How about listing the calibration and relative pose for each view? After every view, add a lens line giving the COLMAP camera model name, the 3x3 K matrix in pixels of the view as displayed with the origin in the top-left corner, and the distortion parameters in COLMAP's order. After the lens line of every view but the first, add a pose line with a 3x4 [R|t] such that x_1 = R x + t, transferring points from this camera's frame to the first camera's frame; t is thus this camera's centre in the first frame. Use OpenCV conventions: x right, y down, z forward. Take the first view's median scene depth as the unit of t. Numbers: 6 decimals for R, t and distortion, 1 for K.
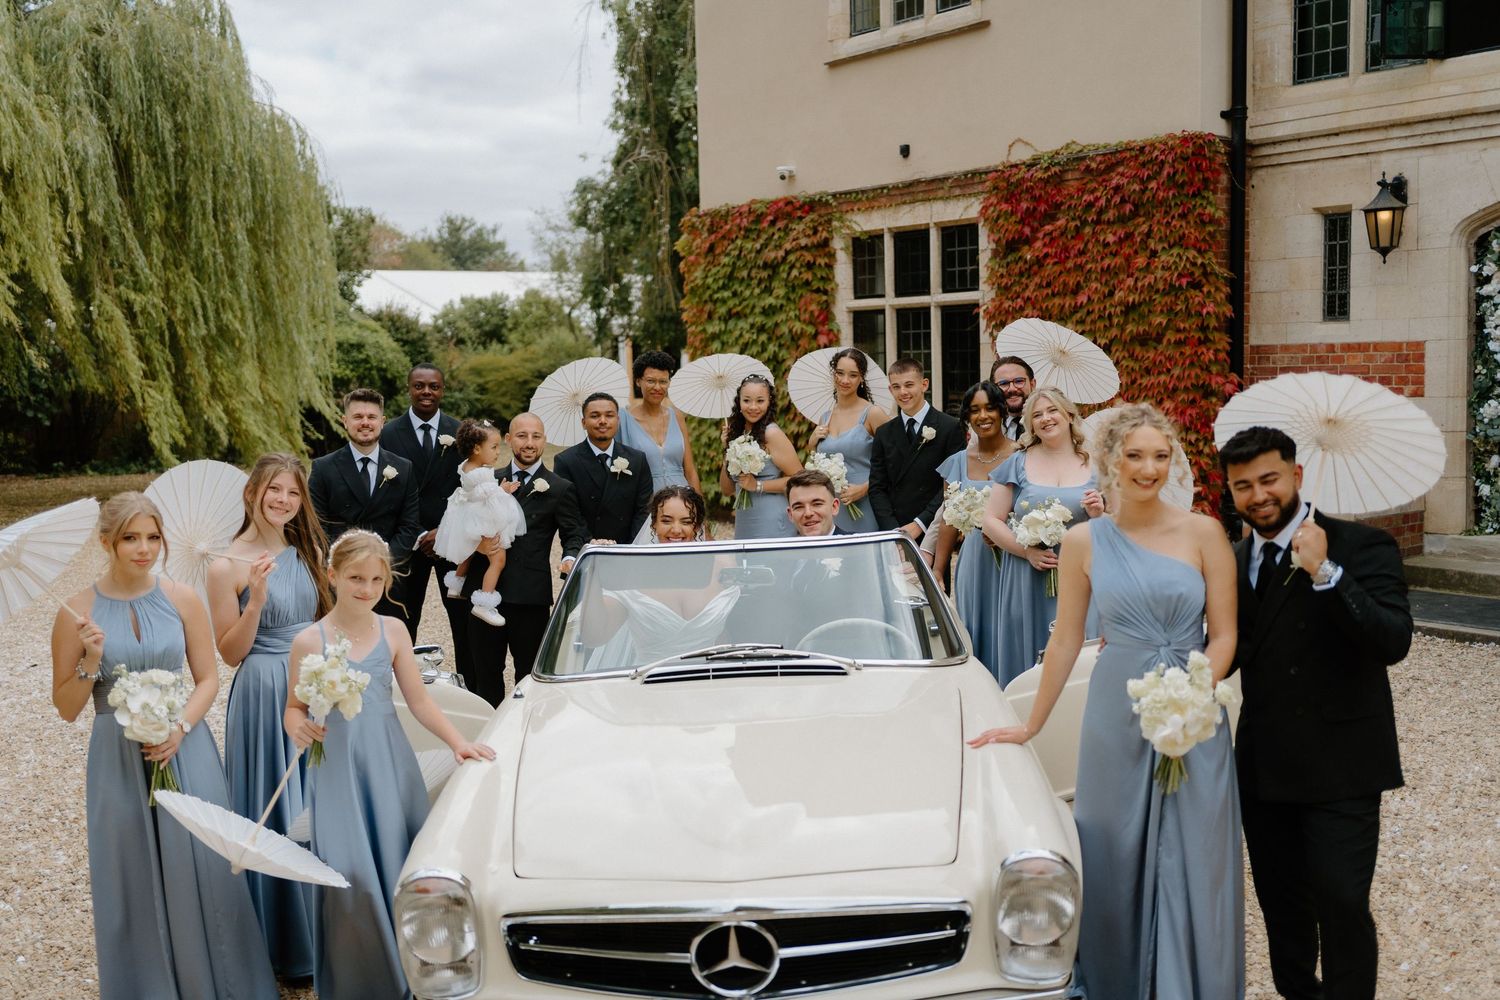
lens RADIAL K [[1517.4, 0, 746.4], [0, 1517.4, 498.1], [0, 0, 1]] dist [0.019986, 0.000000]
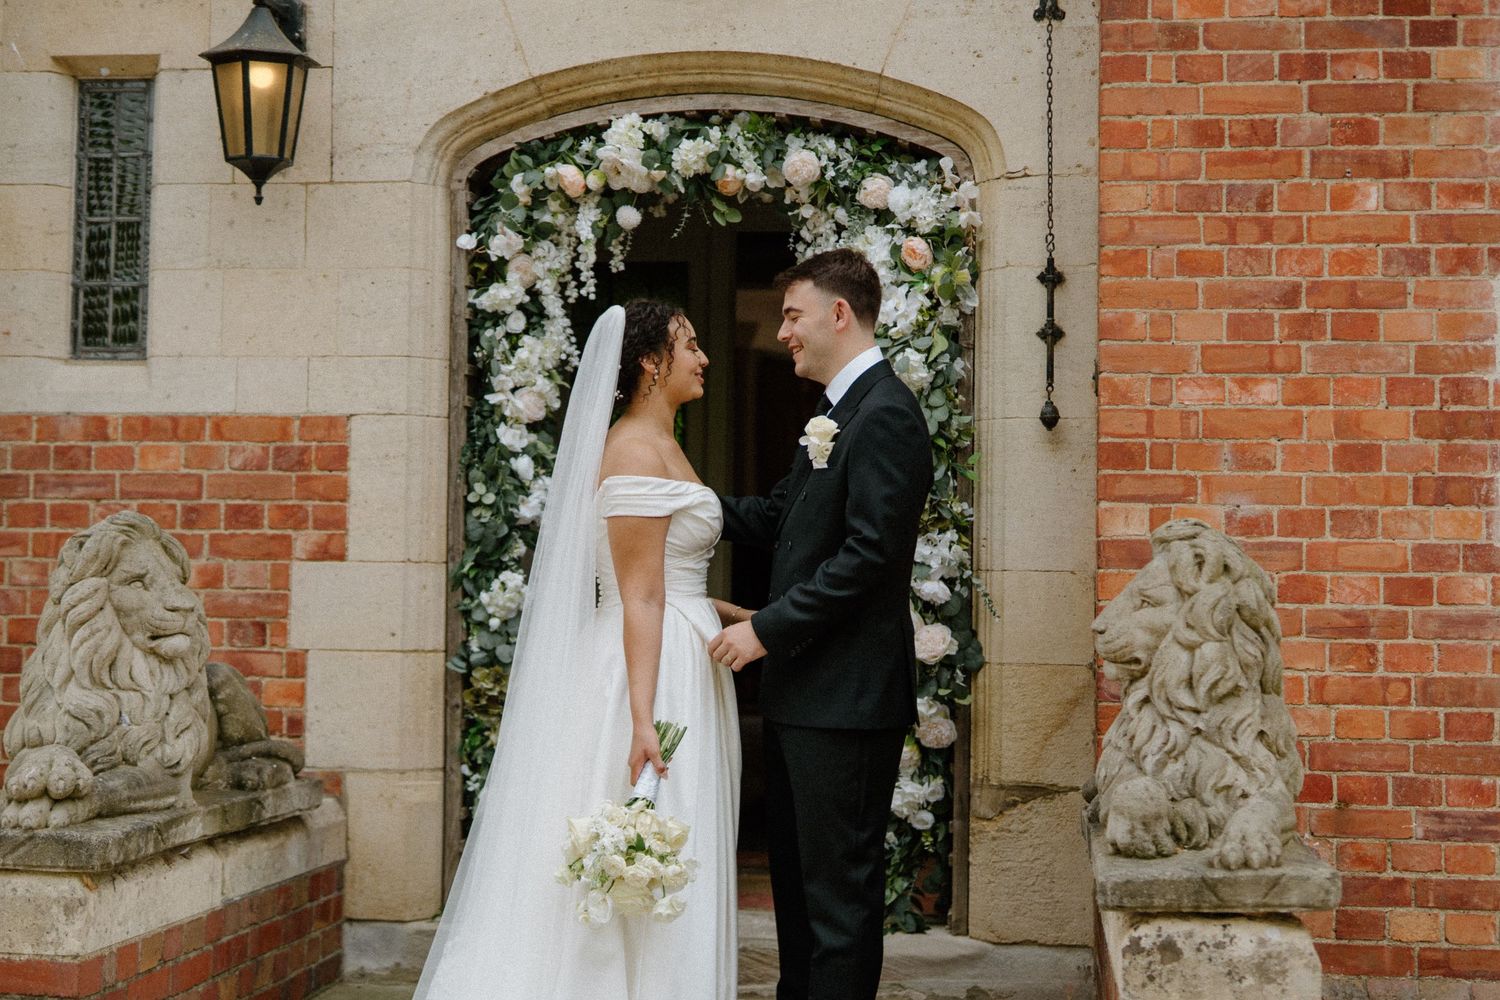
lens RADIAL K [[2194.4, 0, 747.8], [0, 2194.4, 495.7], [0, 0, 1]] dist [-0.023191, 0.000000]
pose [[0.691626, 0.075762, 0.718272, 0.116801], [0.039889, 0.988958, -0.142723, 0.000166], [-0.721154, 0.127362, 0.680967, 0.545824]]
